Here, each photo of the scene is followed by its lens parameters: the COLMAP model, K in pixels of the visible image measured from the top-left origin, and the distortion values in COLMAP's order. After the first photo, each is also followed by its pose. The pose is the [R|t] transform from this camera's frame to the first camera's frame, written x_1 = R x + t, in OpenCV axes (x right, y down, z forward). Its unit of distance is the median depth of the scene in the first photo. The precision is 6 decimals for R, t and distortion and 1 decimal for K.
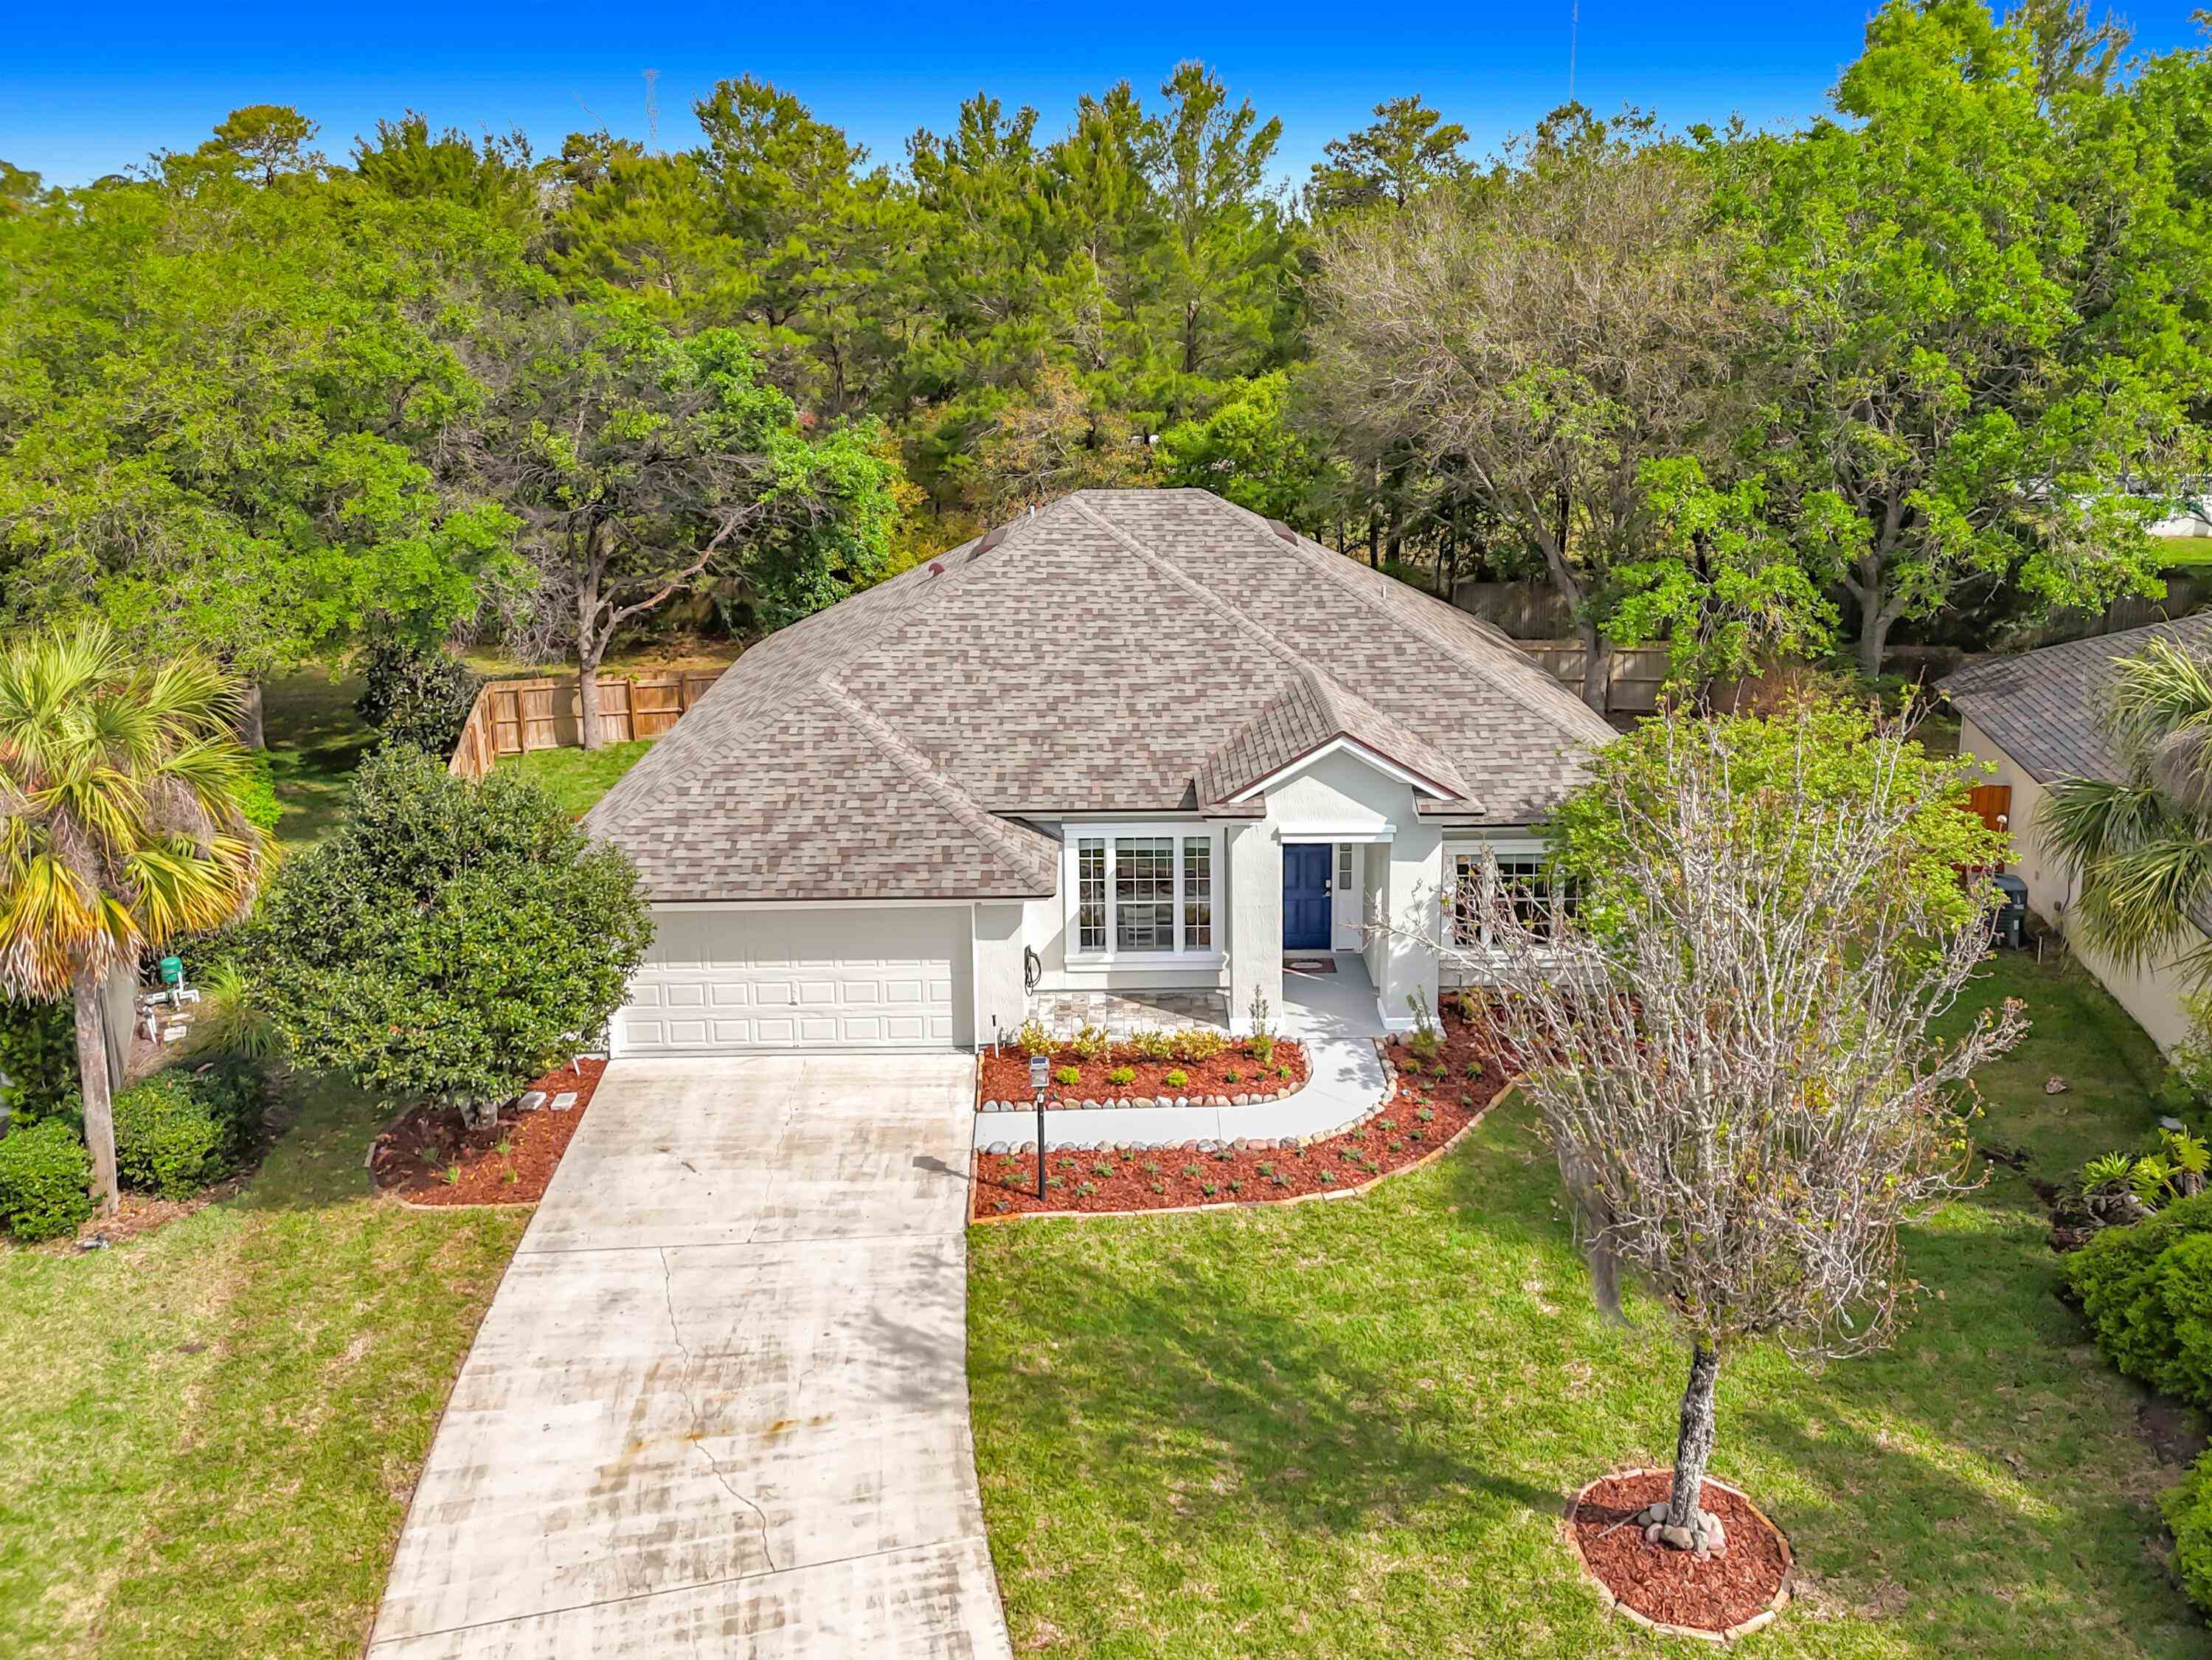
lens RADIAL K [[1693.7, 0, 1111.9], [0, 1693.7, 661.0], [0, 0, 1]] dist [0.055435, -0.053765]
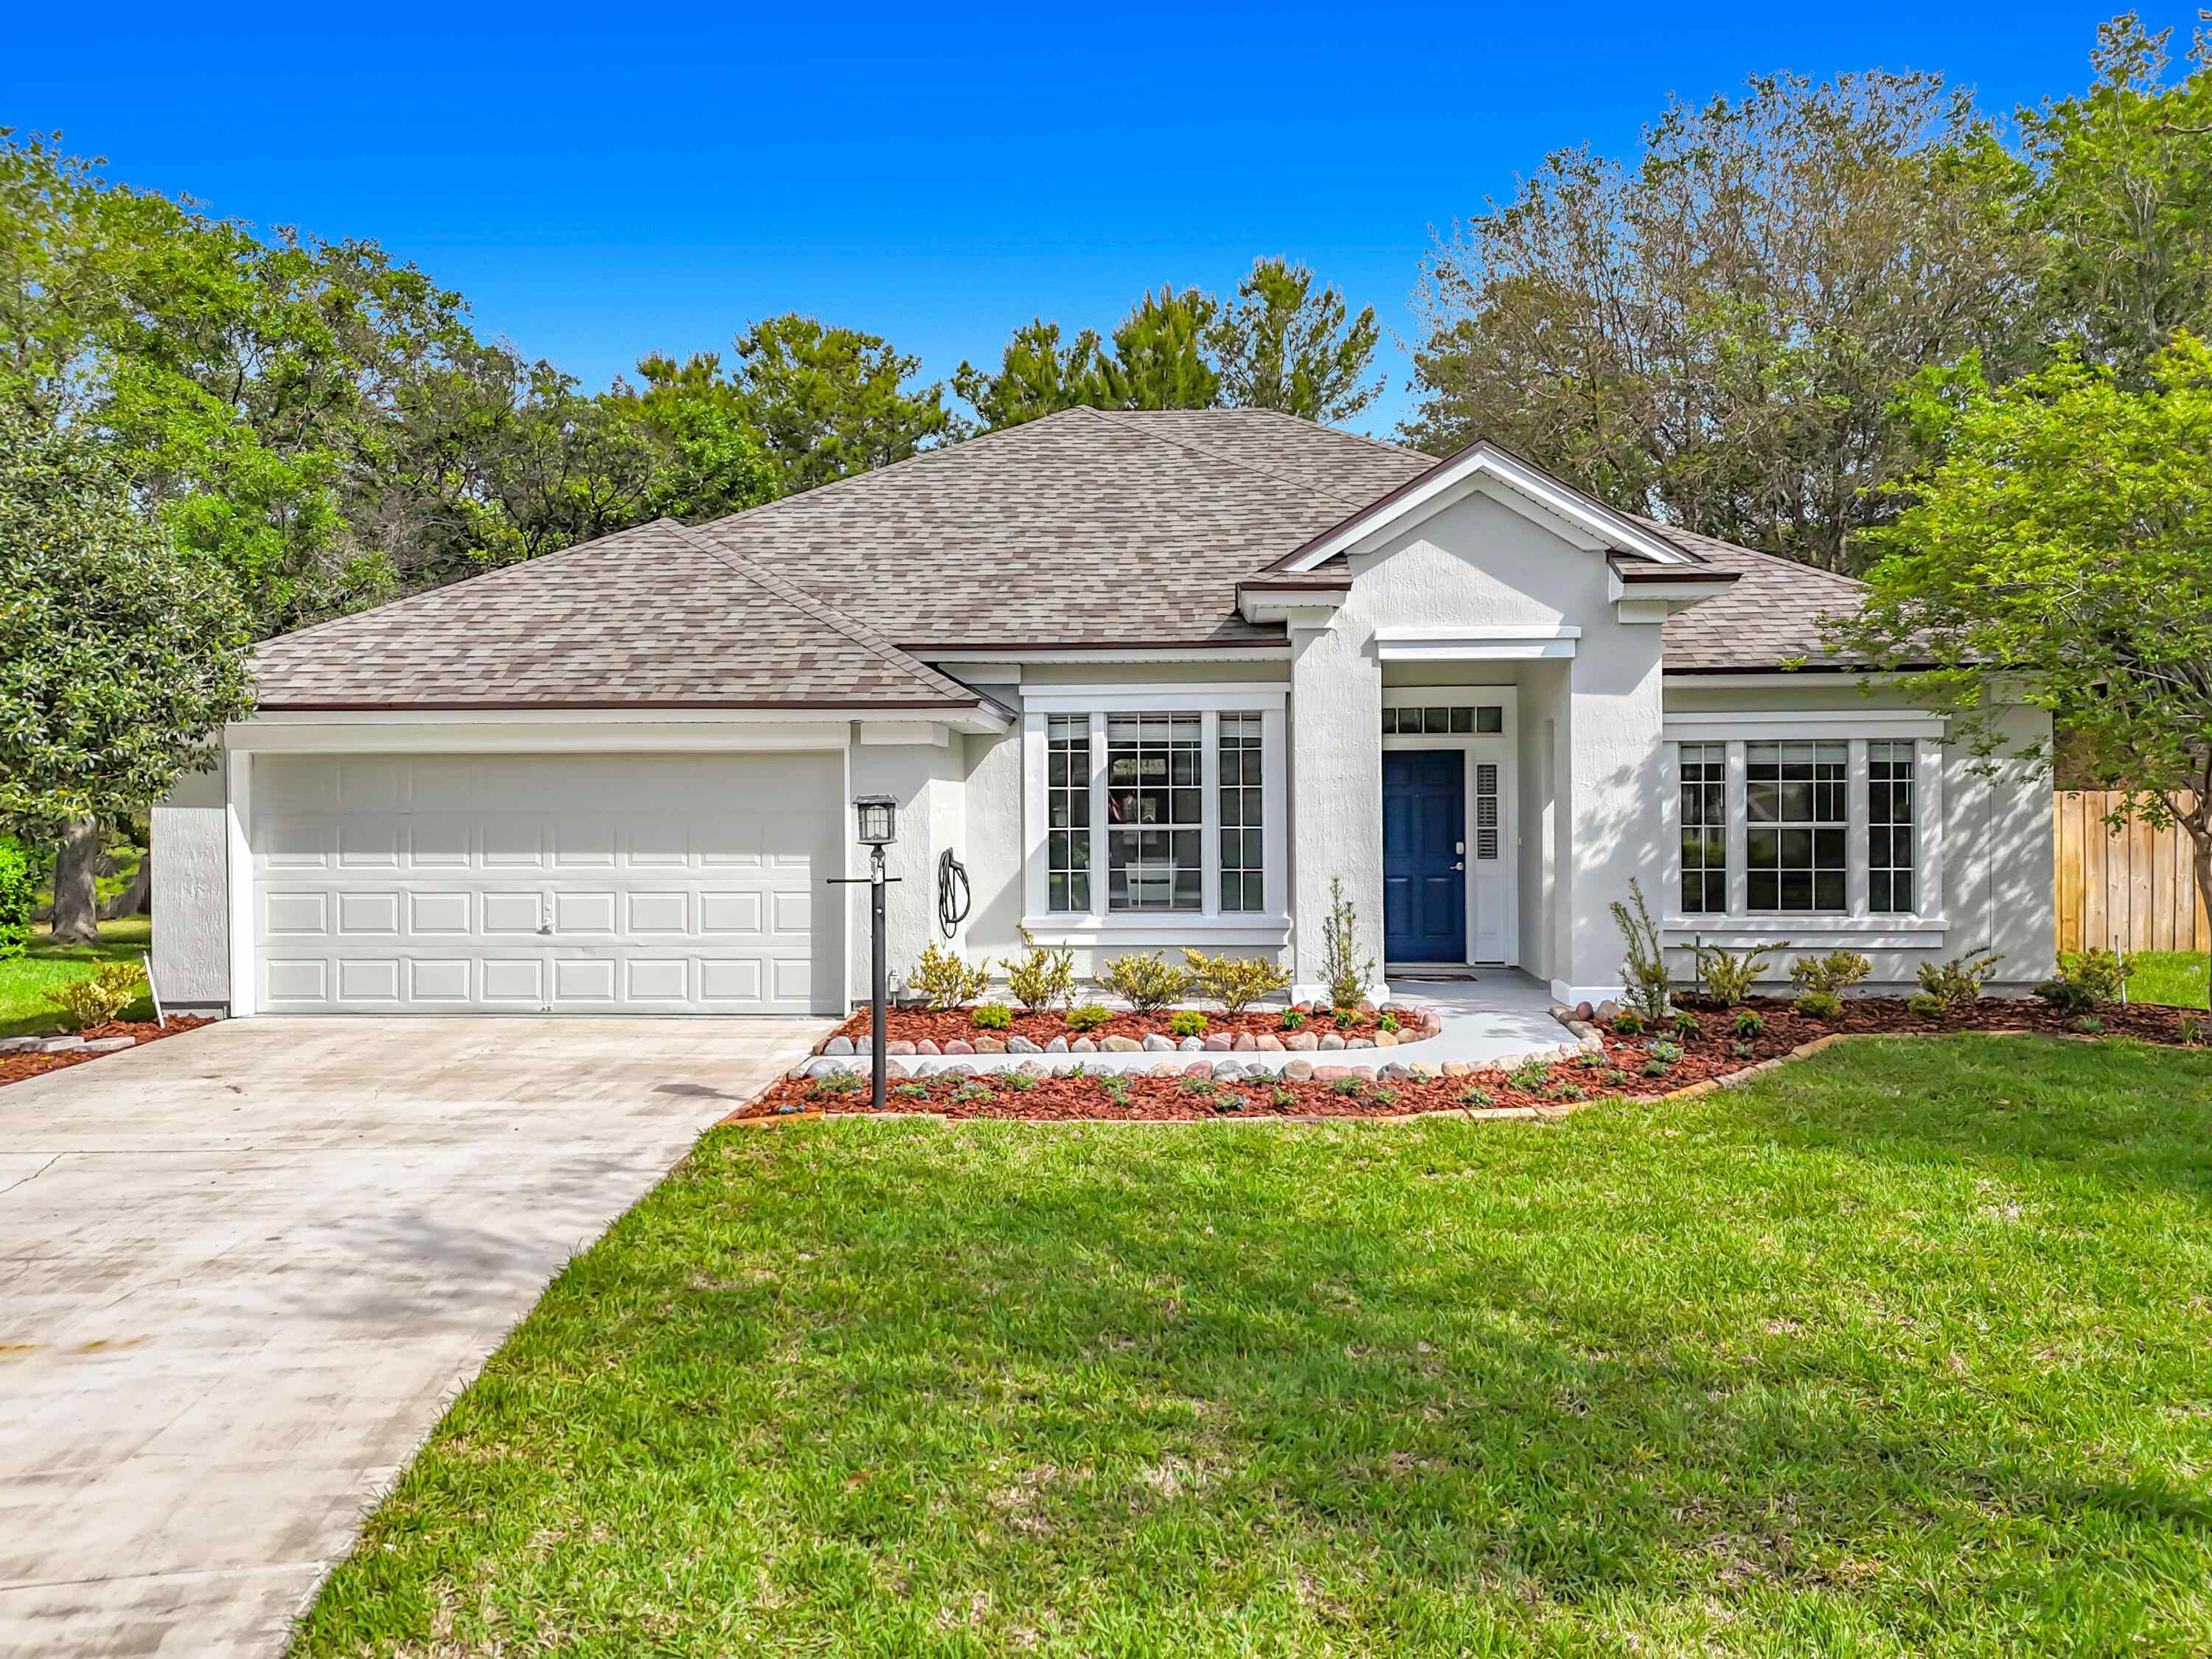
lens RADIAL K [[1640.9, 0, 1107.2], [0, 1640.9, 824.0], [0, 0, 1]] dist [0.047459, -0.046170]
pose [[0.997250, 0.007140, -0.073761, 0.048731], [-0.022925, 0.976246, -0.215450, 0.285769], [0.070471, 0.216548, 0.973725, 0.453211]]
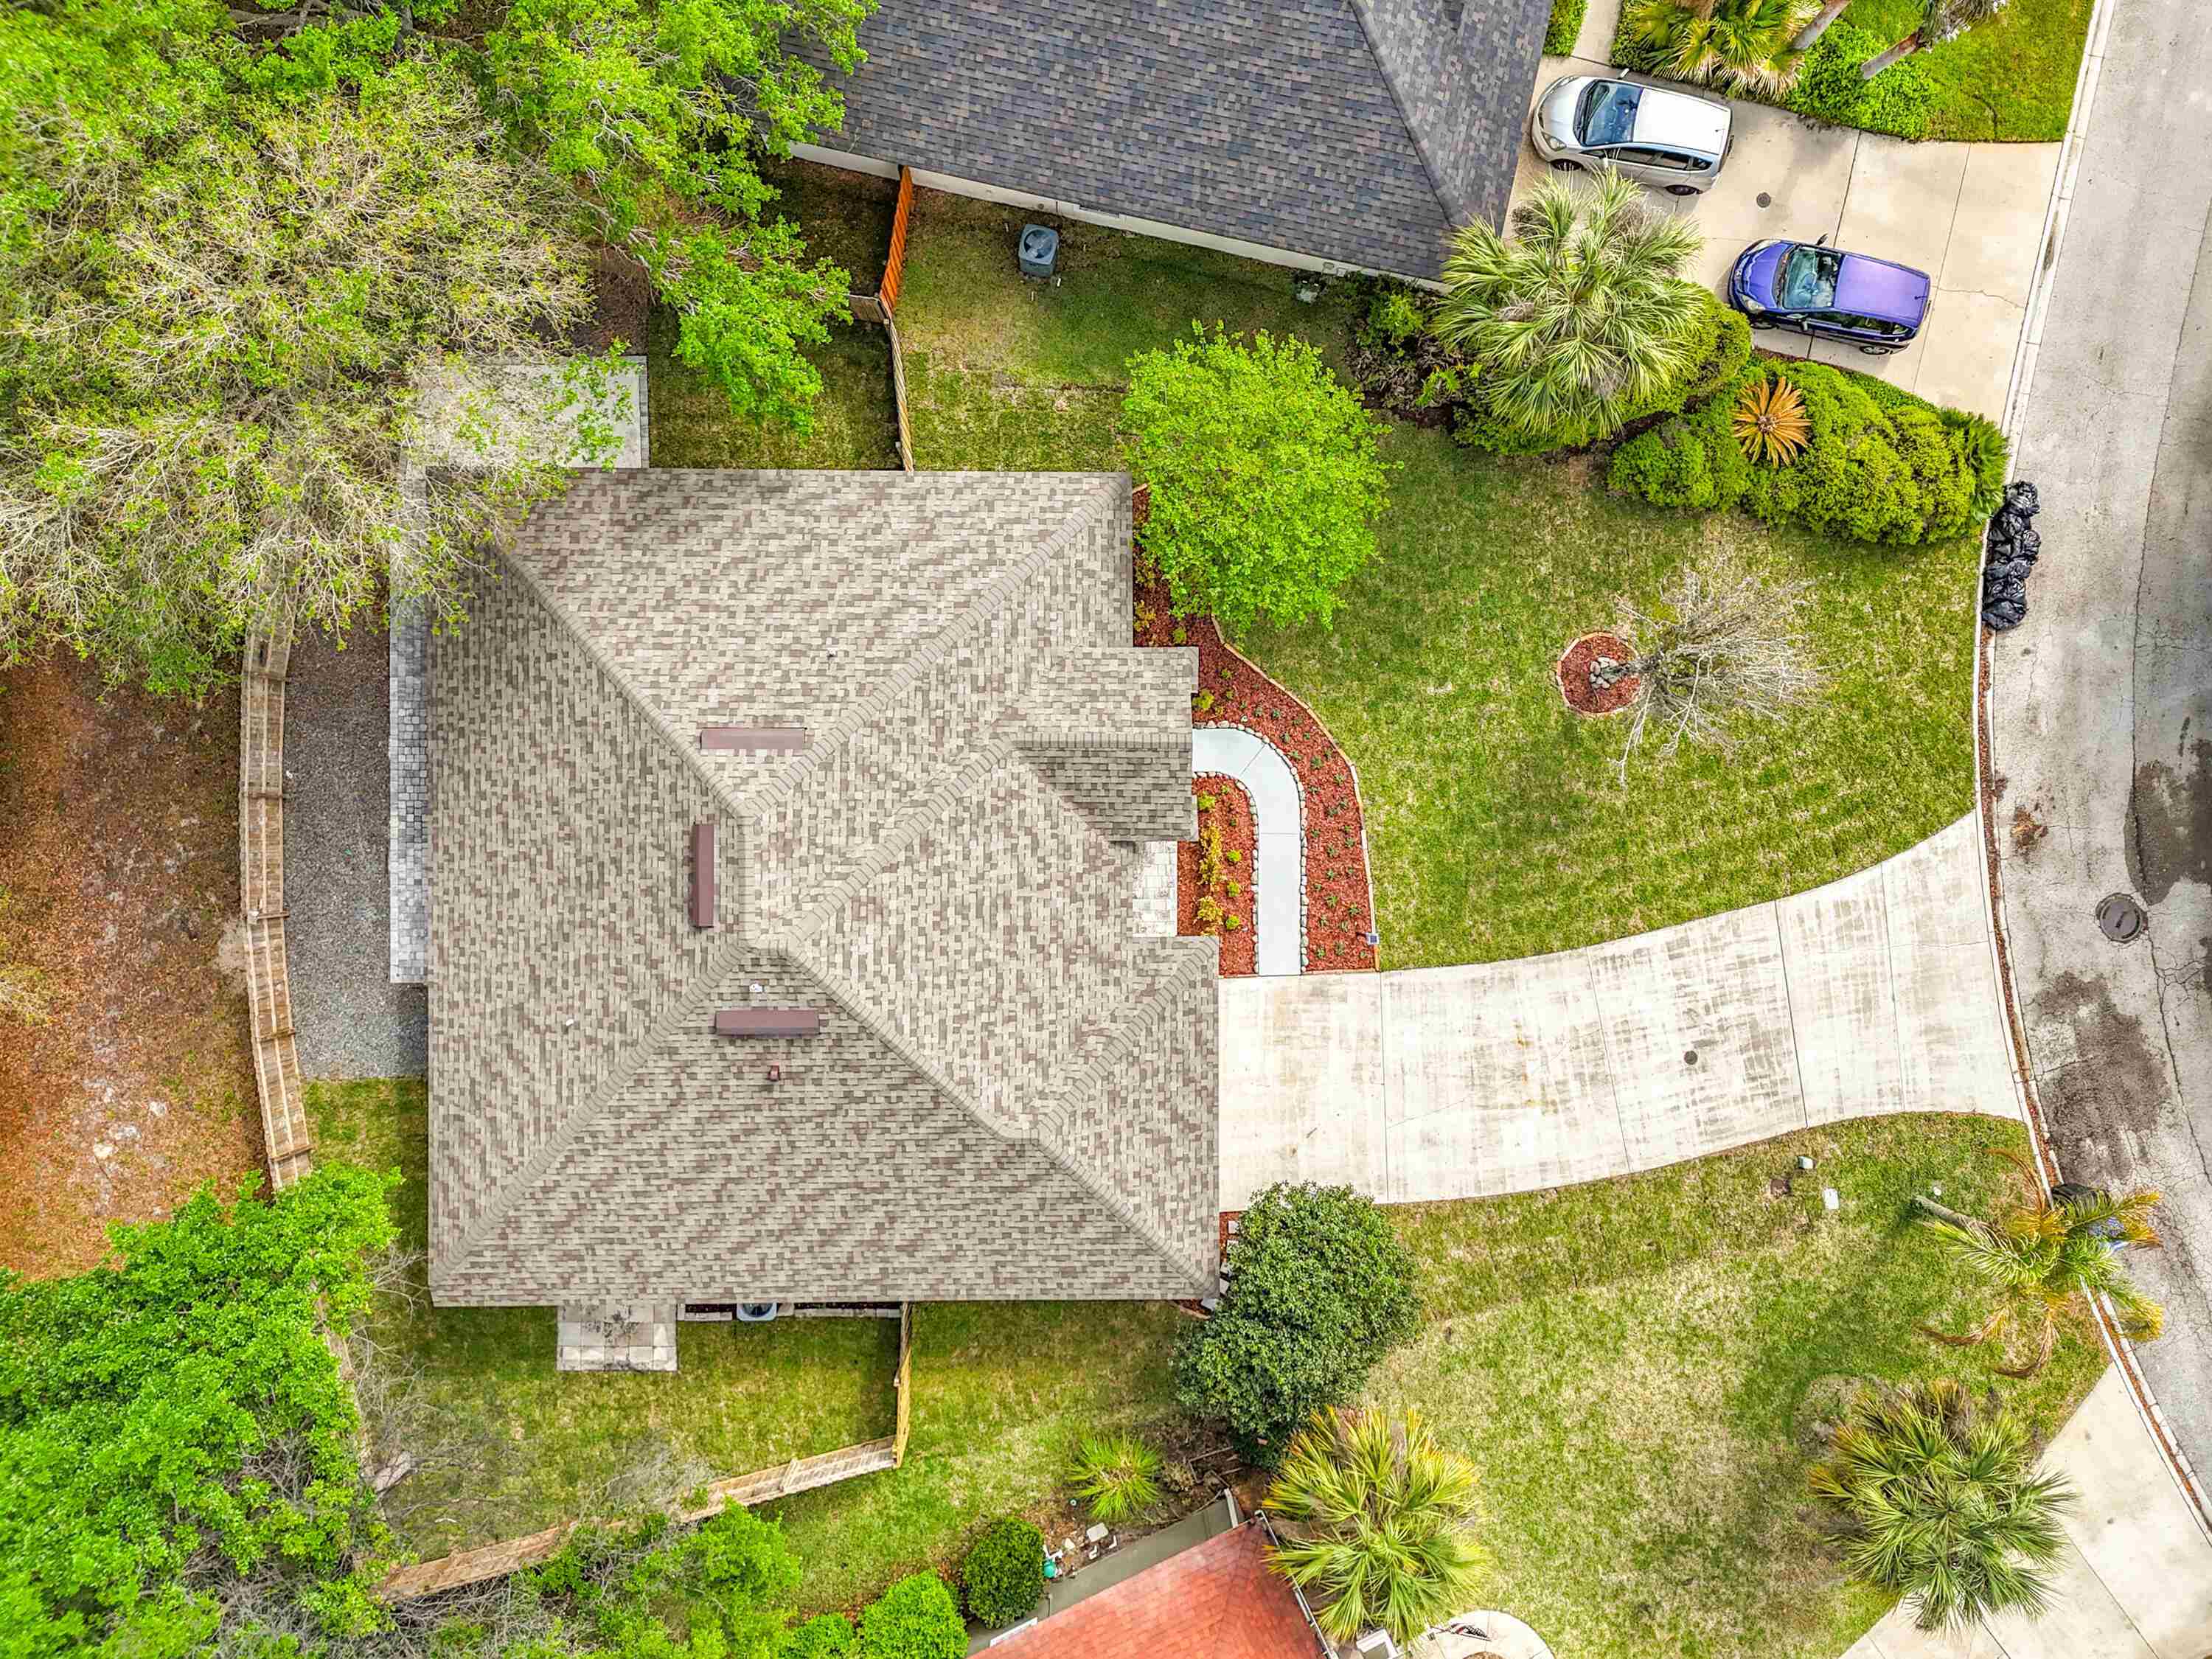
lens RADIAL K [[1652.1, 0, 1102.2], [0, 1652.1, 815.9], [0, 0, 1]] dist [0.050086, -0.002500]
pose [[0.003778, -0.999896, 0.013911, 0.052365], [0.204597, 0.014390, 0.978740, -1.291148], [-0.978839, -0.000852, 0.204630, 0.766211]]
